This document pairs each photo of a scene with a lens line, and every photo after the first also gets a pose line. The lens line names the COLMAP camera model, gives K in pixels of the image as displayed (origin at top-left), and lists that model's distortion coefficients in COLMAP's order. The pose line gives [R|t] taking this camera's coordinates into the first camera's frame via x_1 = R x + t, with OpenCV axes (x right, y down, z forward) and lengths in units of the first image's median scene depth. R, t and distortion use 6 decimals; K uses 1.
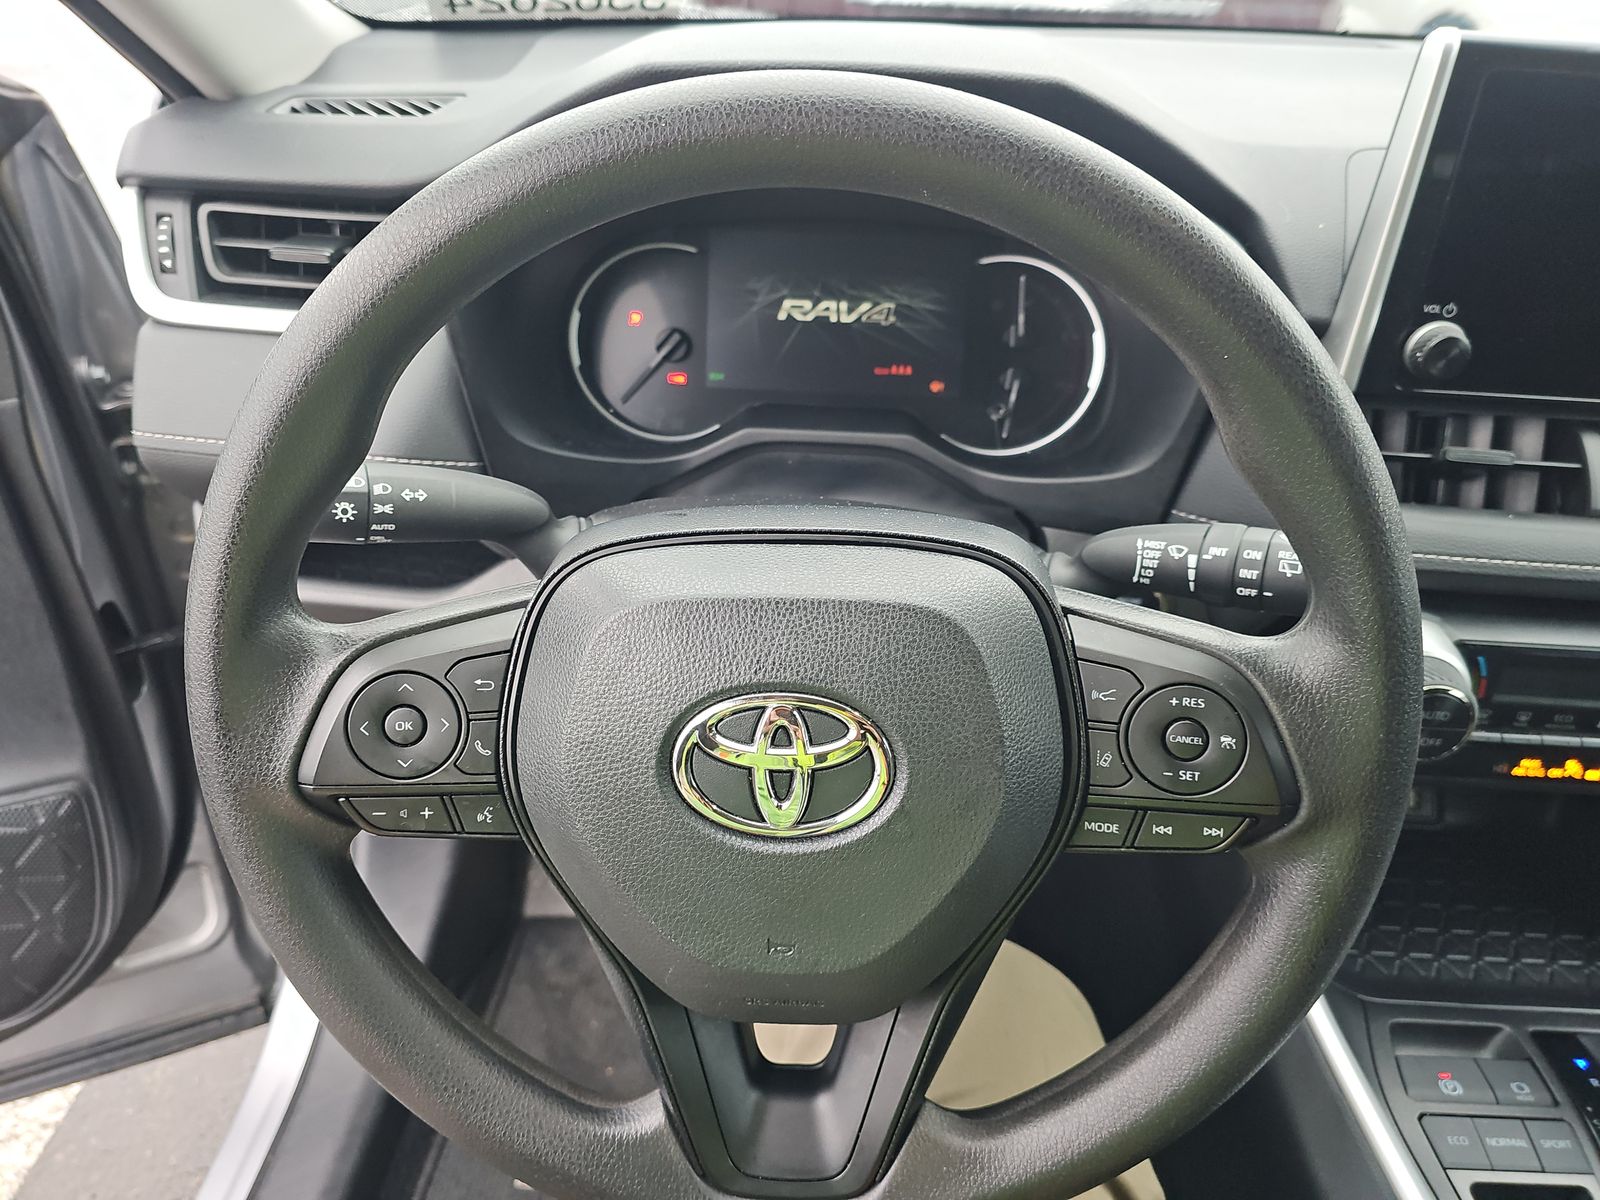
lens RADIAL K [[1063.0, 0, 807.5], [0, 1063.0, 598.8], [0, 0, 1]] dist [0.038274, -0.001752]
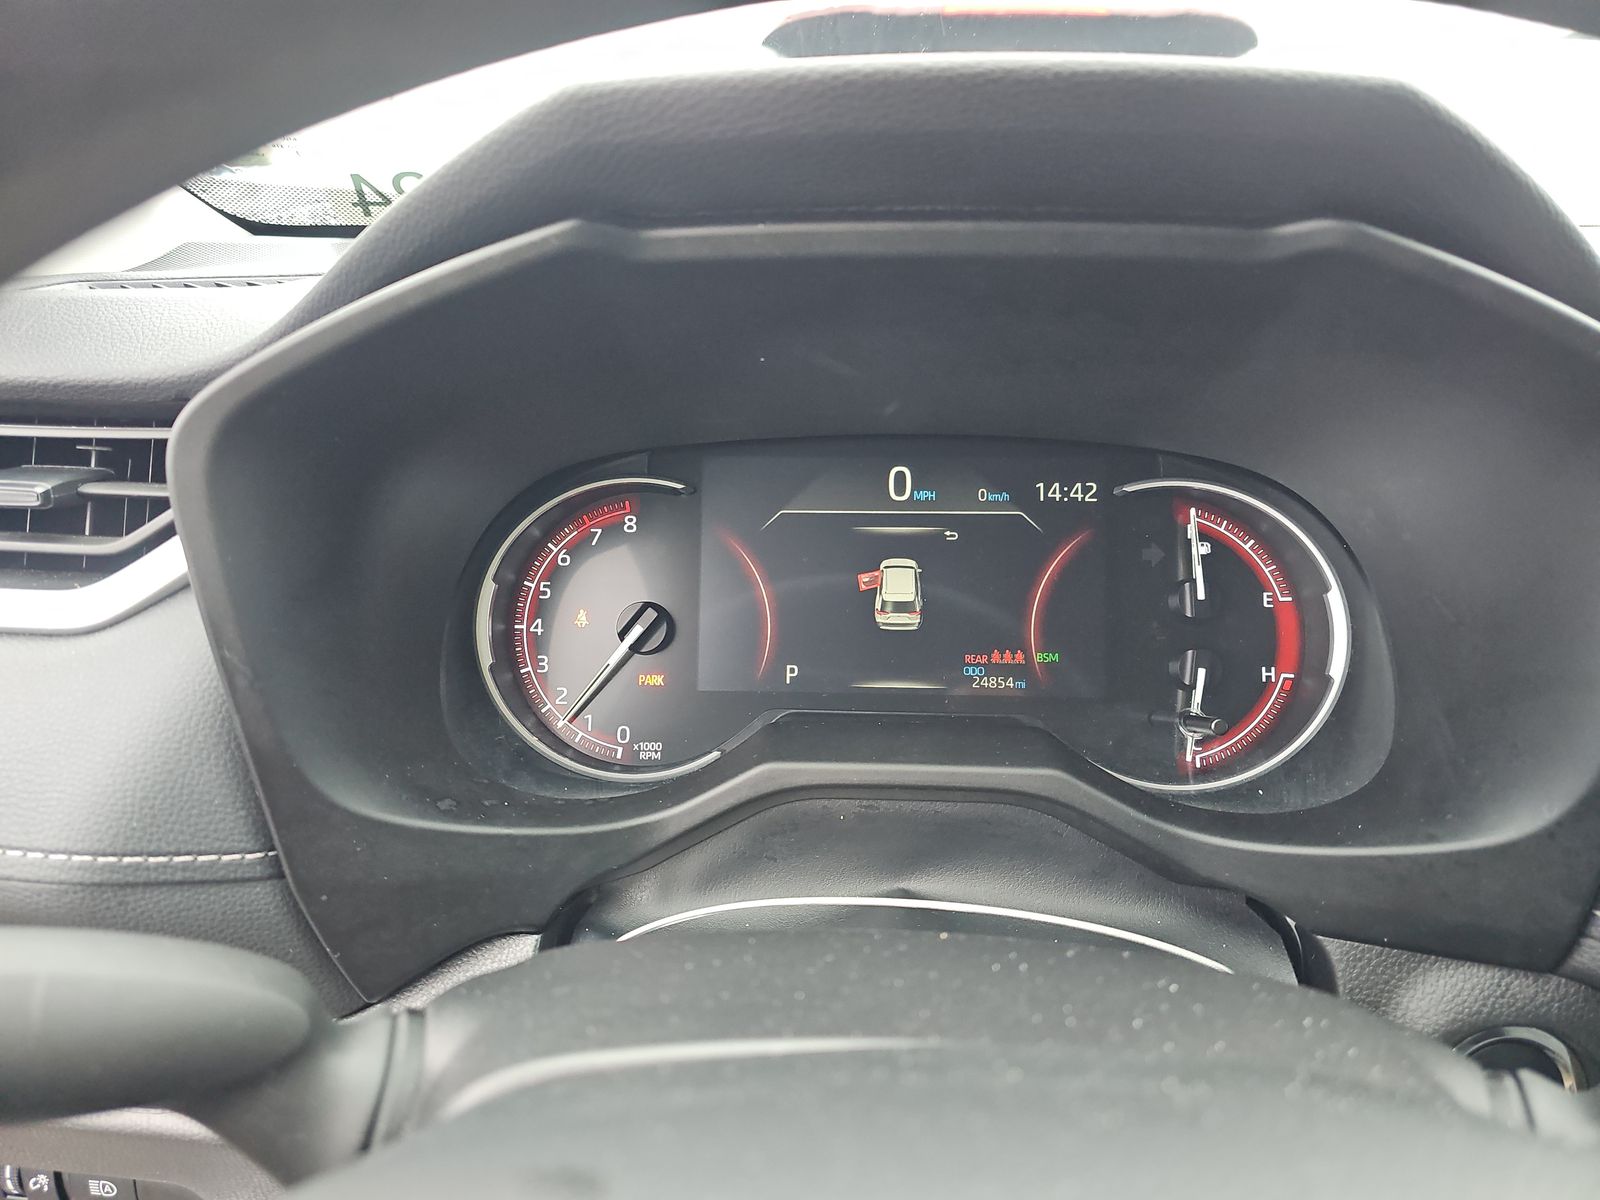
lens RADIAL K [[1063.0, 0, 800.0], [0, 1063.0, 597.7], [0, 0, 1]] dist [0.038274, -0.001752]
pose [[0.999695, -0.024591, 0.002187, -0.036066], [0.024304, 0.964670, -0.262337, -0.089557], [0.004341, 0.262311, 0.964974, 0.396699]]
